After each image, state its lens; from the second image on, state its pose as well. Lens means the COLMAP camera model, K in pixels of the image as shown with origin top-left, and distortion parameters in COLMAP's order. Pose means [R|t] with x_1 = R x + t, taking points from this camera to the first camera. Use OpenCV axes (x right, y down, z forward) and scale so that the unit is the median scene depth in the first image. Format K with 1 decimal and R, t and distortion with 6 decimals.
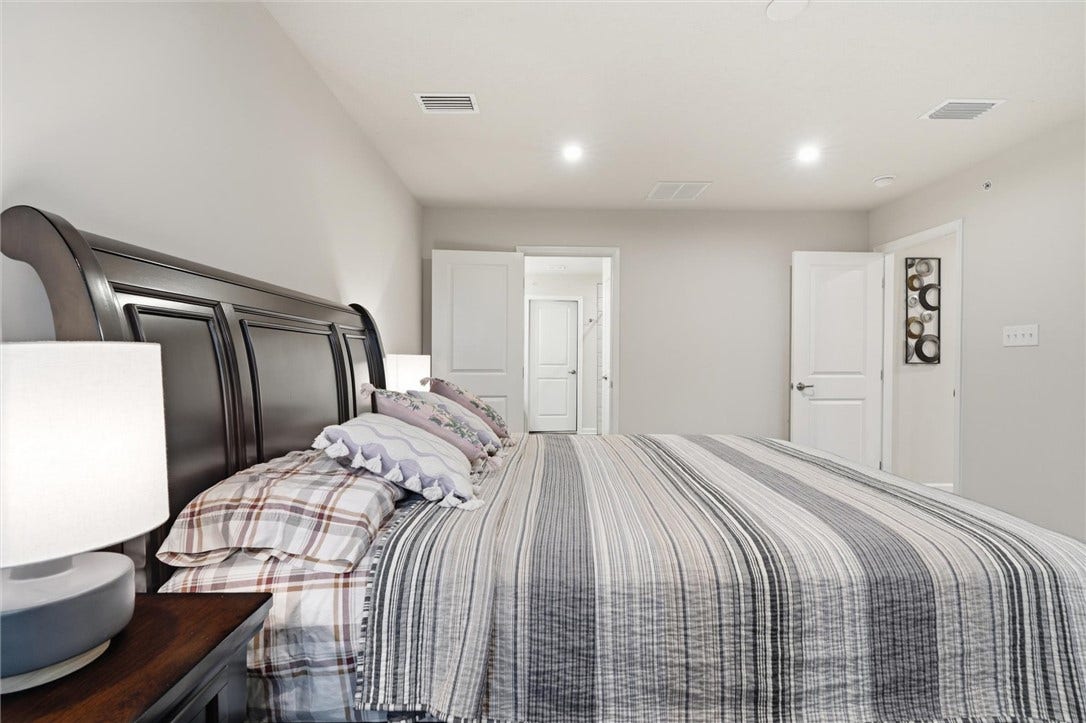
lens RADIAL K [[495.5, 0, 545.0], [0, 495.5, 360.1], [0, 0, 1]] dist [0.001578, 0.001311]
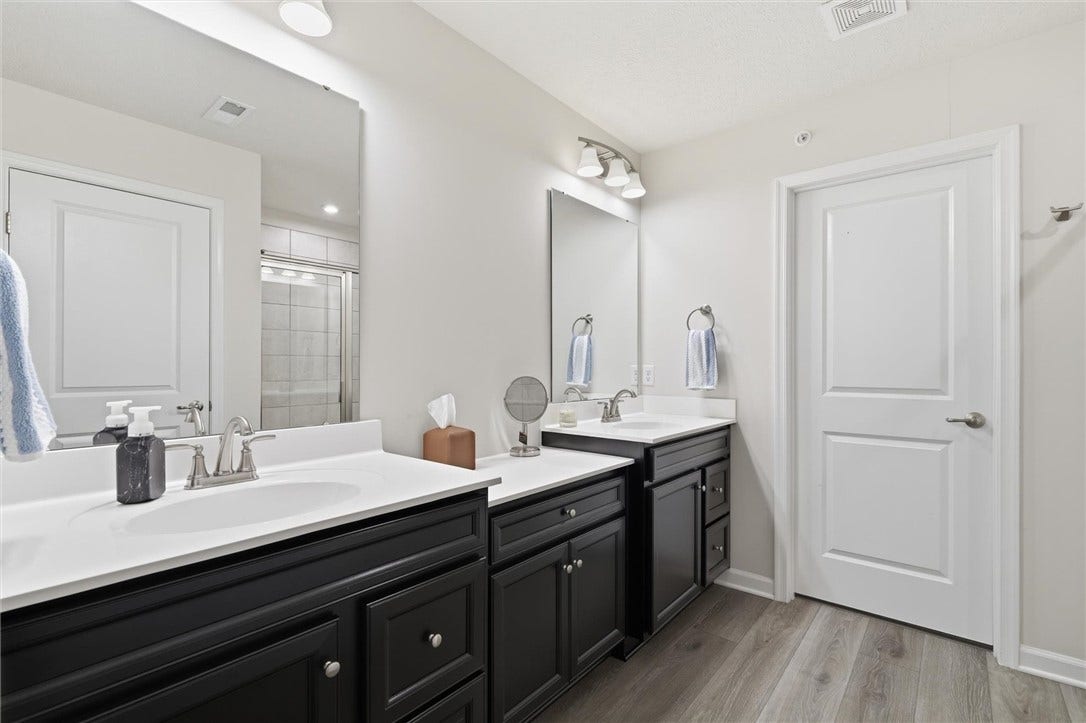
lens RADIAL K [[495.5, 0, 536.5], [0, 495.5, 362.4], [0, 0, 1]] dist [0.001578, 0.001311]
pose [[0.807179, -0.002630, -0.590301, 0.026960], [0.000742, 0.999994, -0.003441, -0.006169], [0.590306, 0.002340, 0.807176, 0.645738]]
